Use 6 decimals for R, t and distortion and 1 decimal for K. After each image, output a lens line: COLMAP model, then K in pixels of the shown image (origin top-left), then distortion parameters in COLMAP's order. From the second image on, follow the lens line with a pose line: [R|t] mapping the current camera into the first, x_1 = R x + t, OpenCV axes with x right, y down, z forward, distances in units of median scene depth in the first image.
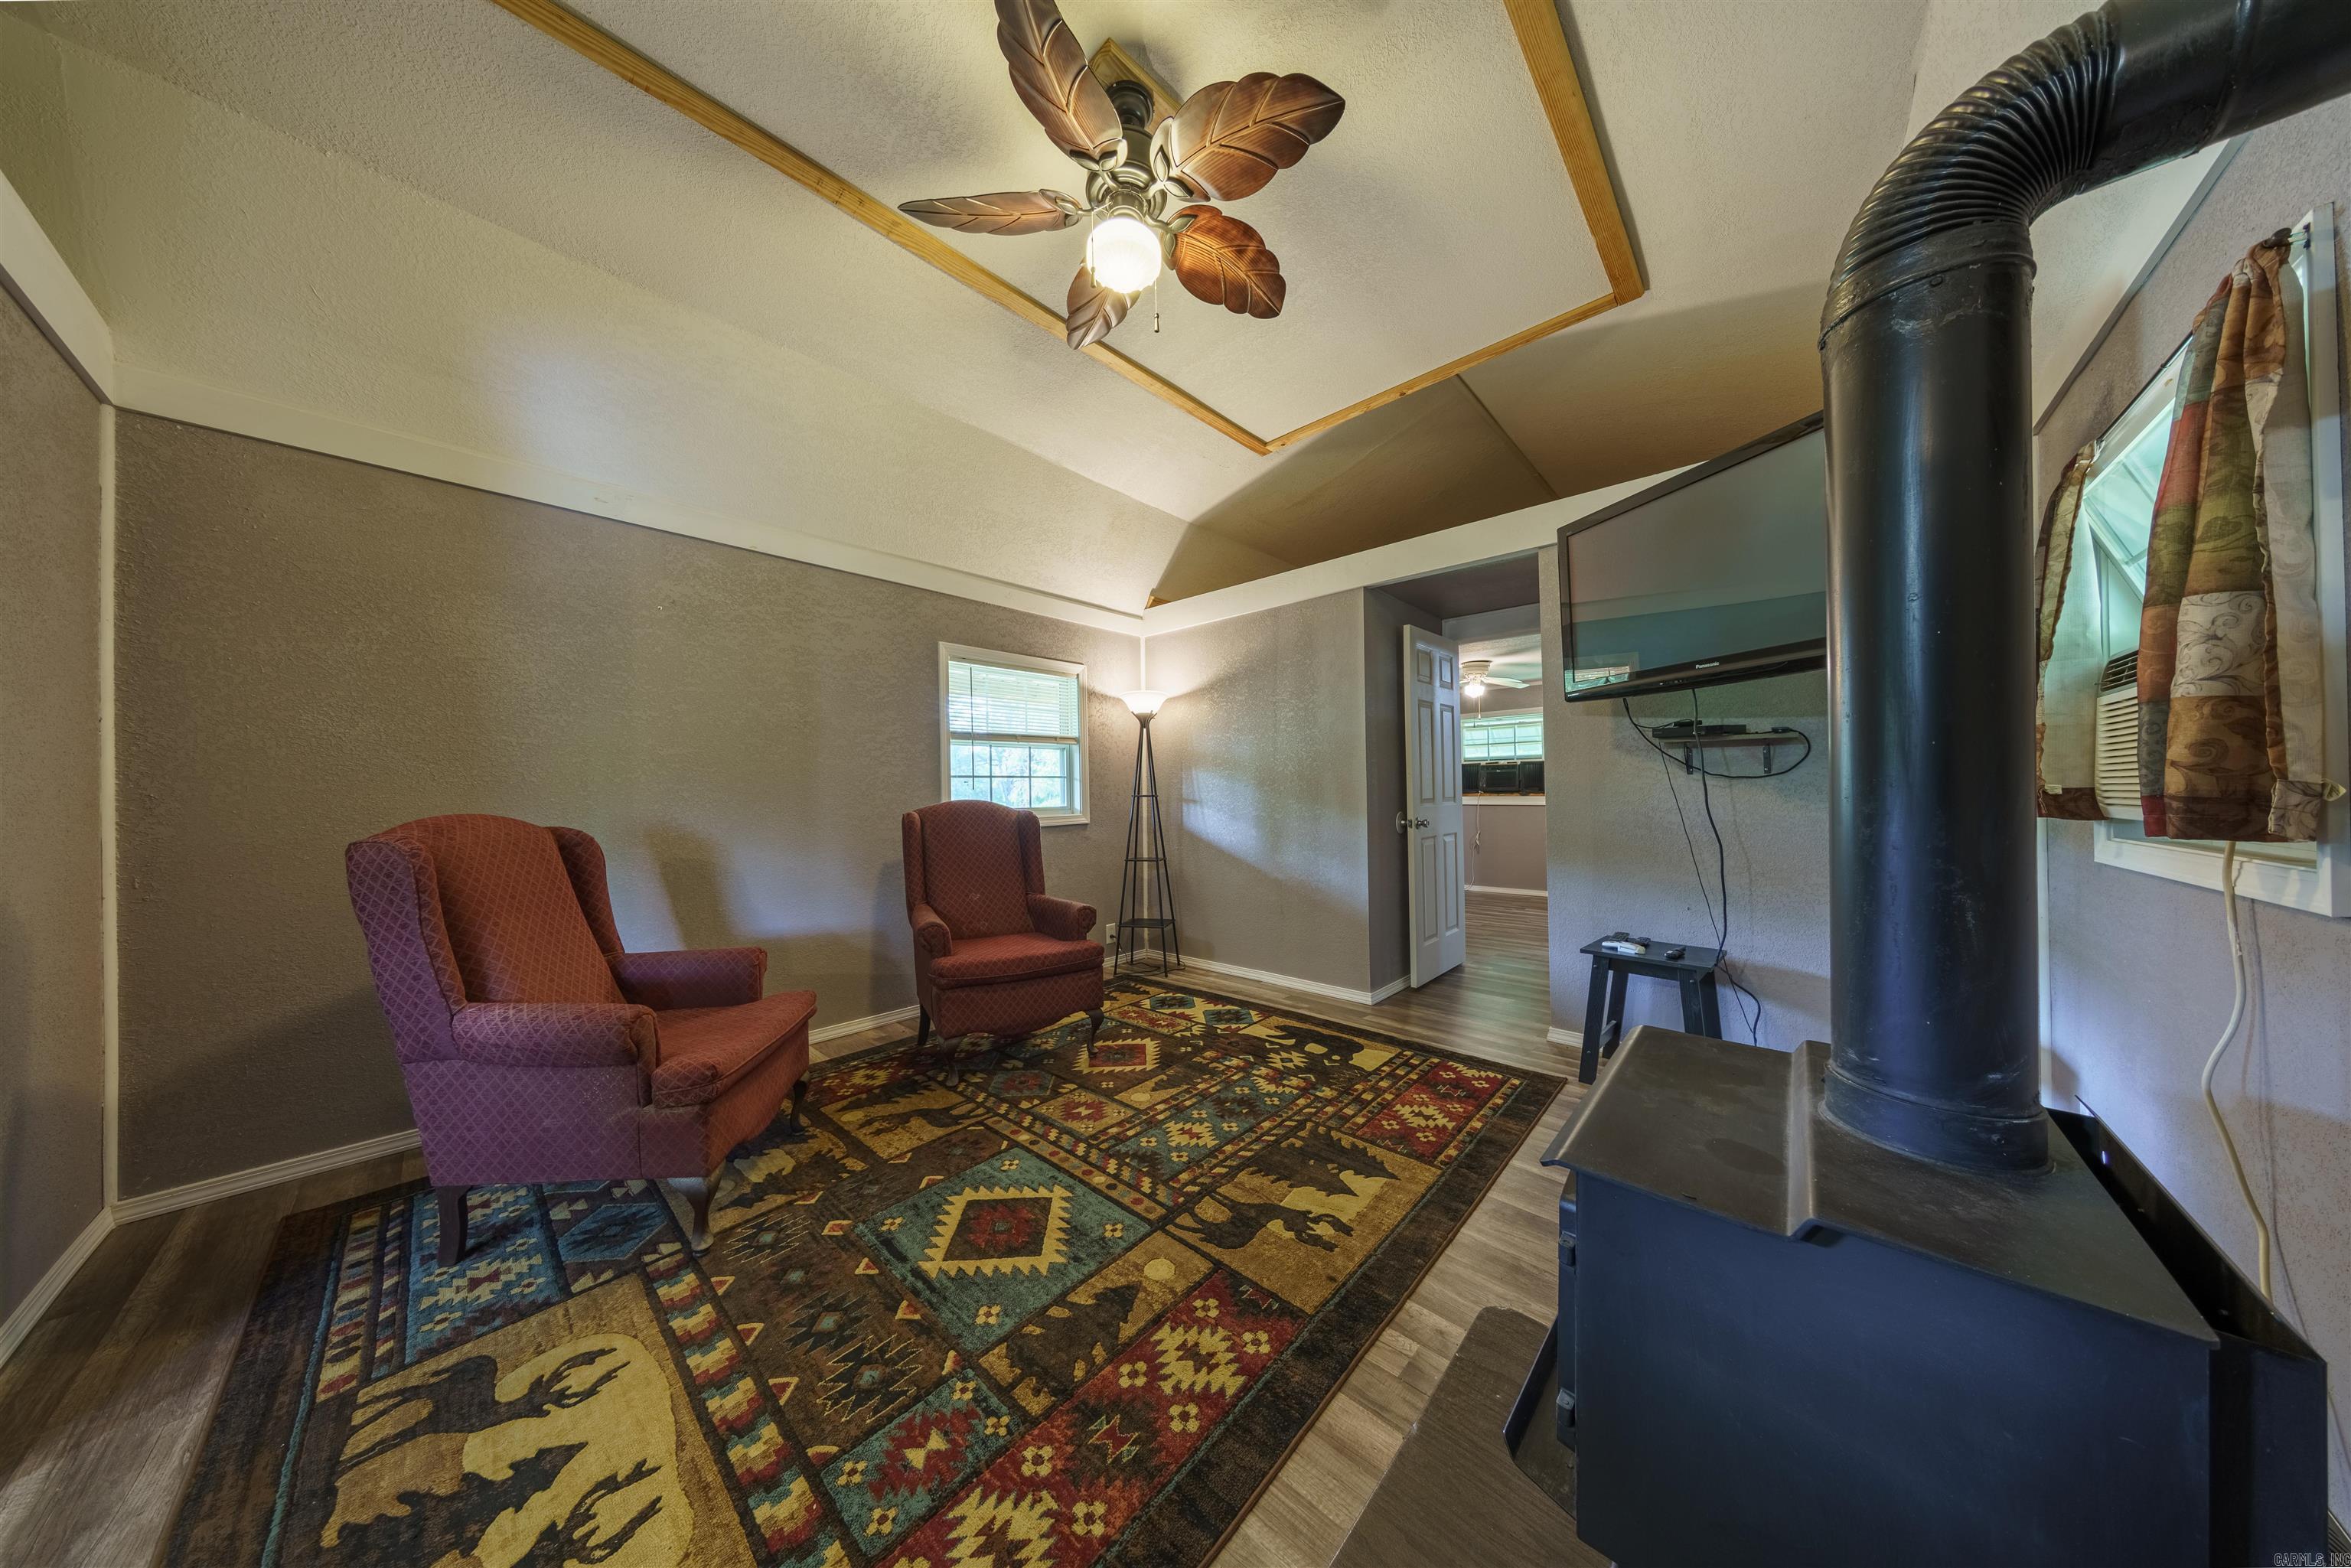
lens RADIAL K [[672.1, 0, 1182.6], [0, 672.1, 784.1], [0, 0, 1]] dist [0.000217, 0.000009]
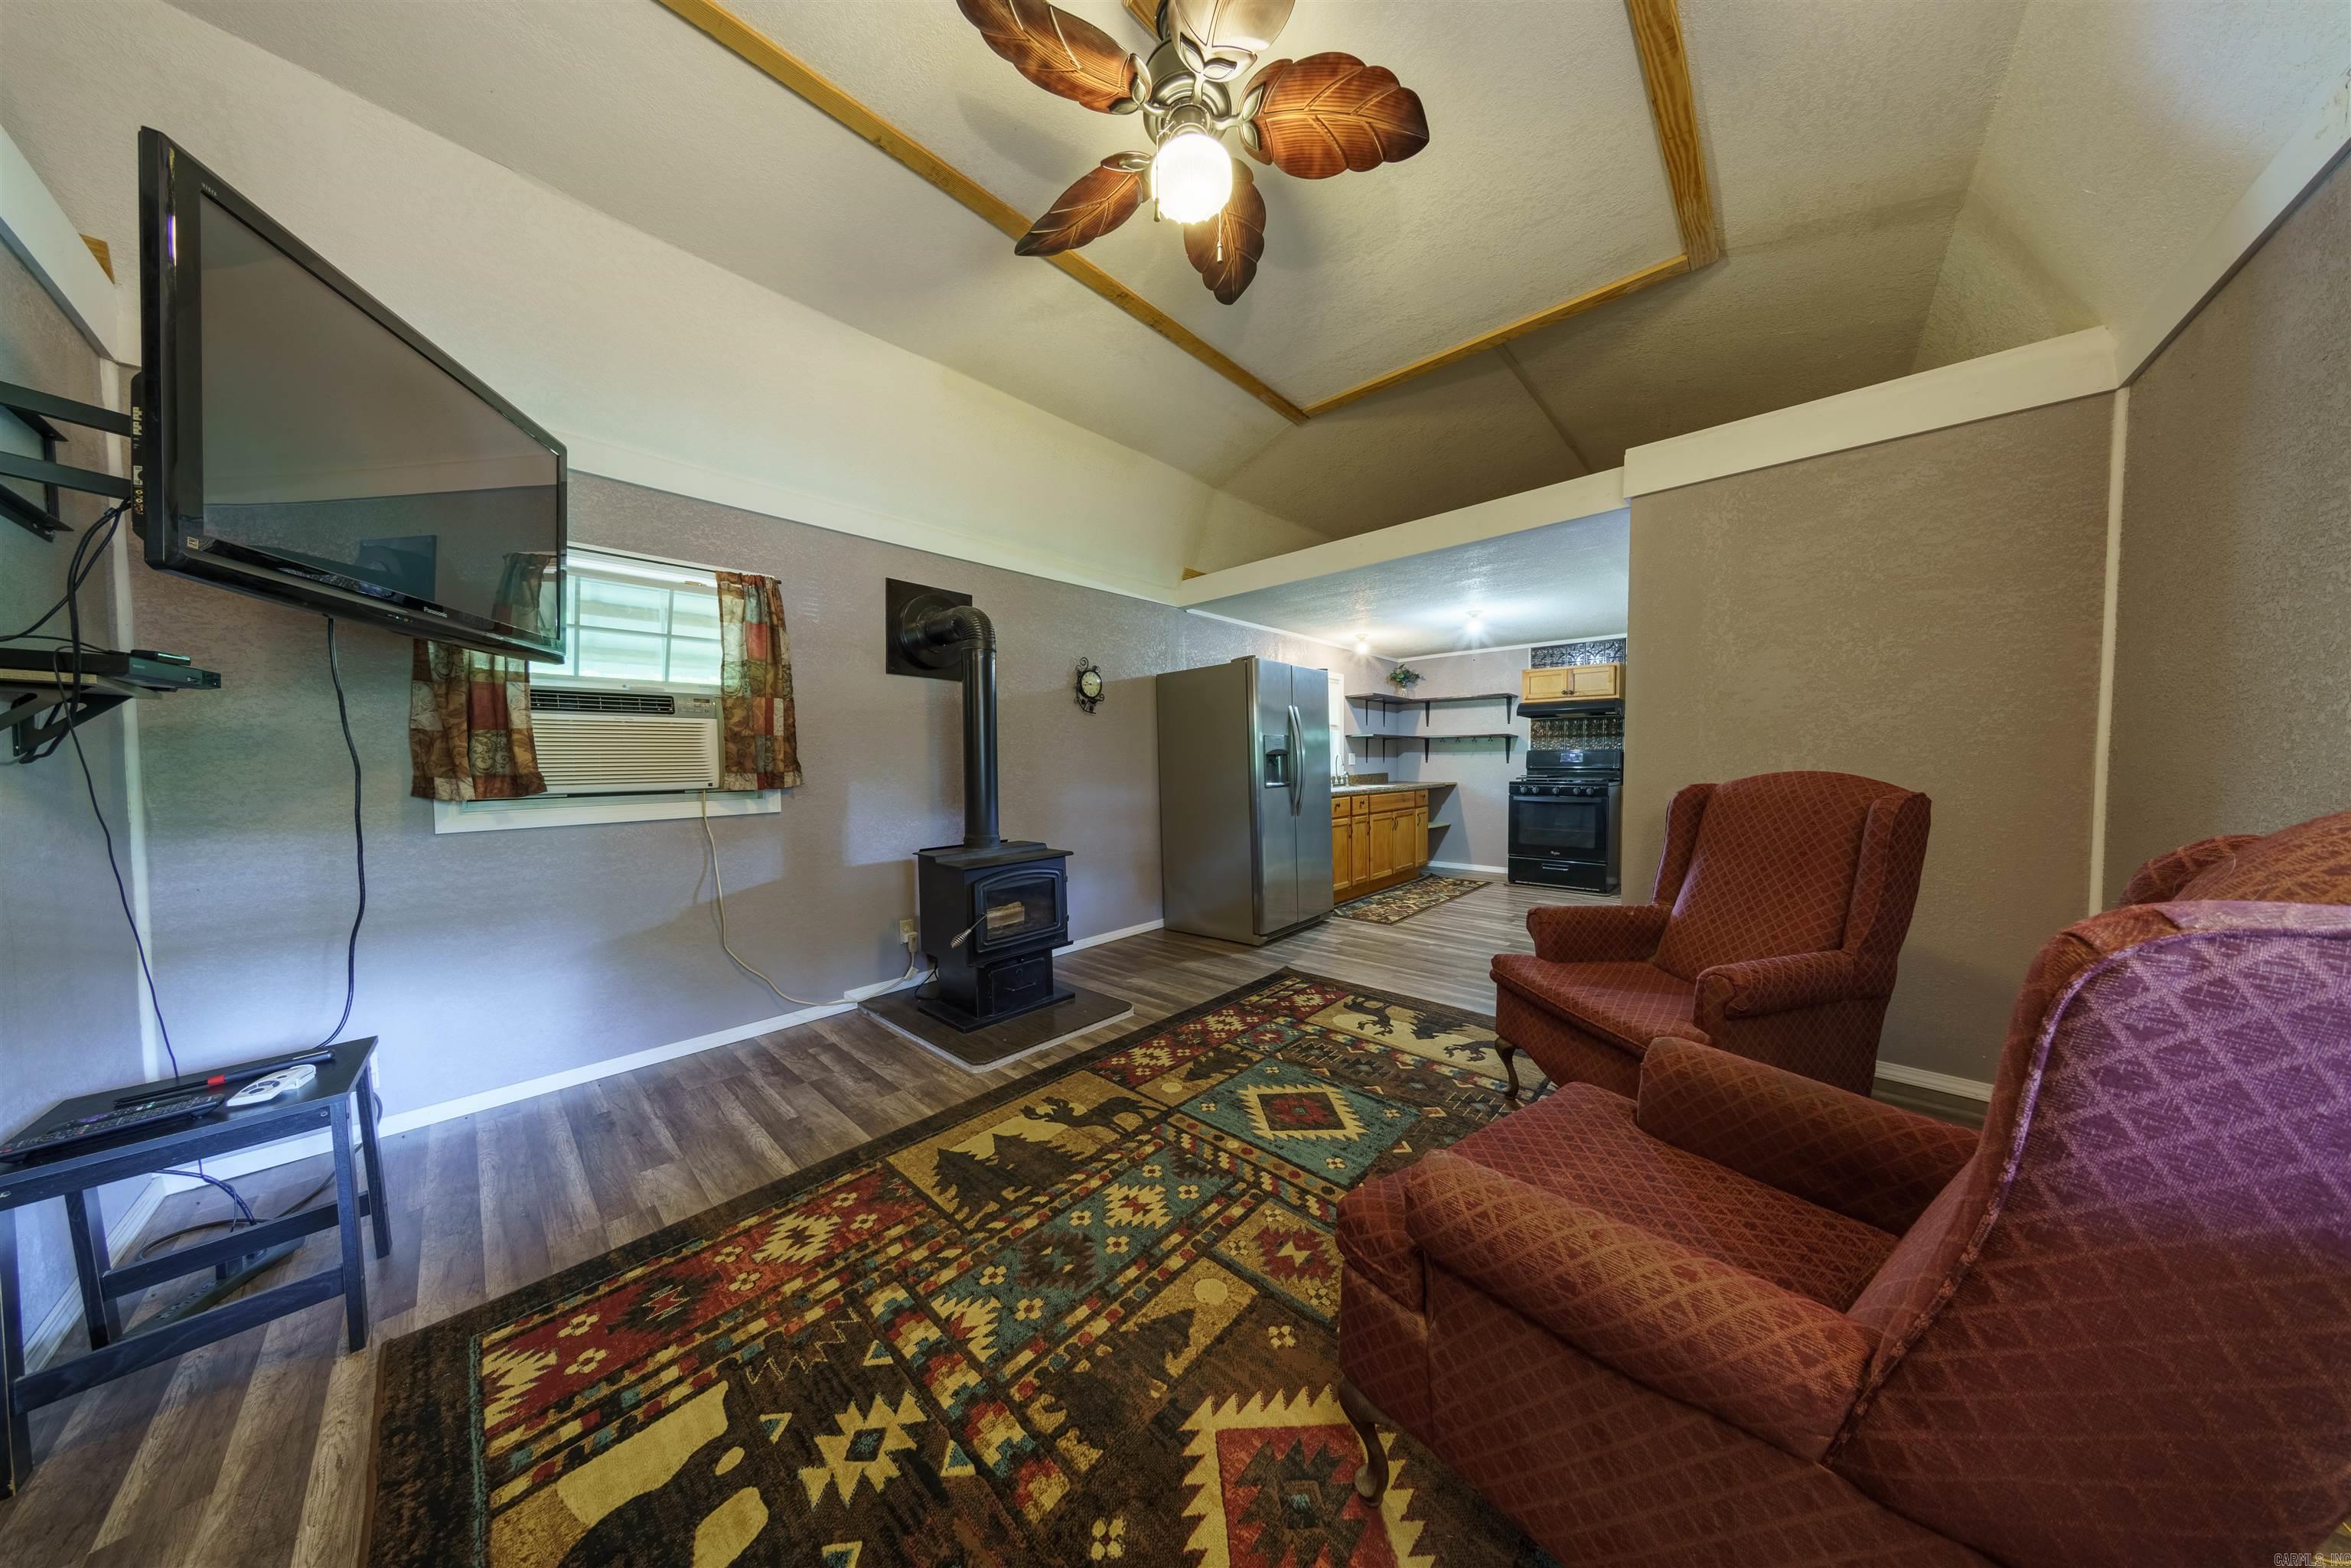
lens RADIAL K [[672.1, 0, 1177.5], [0, 672.1, 781.6], [0, 0, 1]] dist [0.000217, 0.000009]
pose [[-0.999730, 0.020592, 0.010778, -0.058439], [0.020804, 0.999585, 0.019909, 0.016675], [-0.010363, 0.020128, -0.999744, 1.879527]]
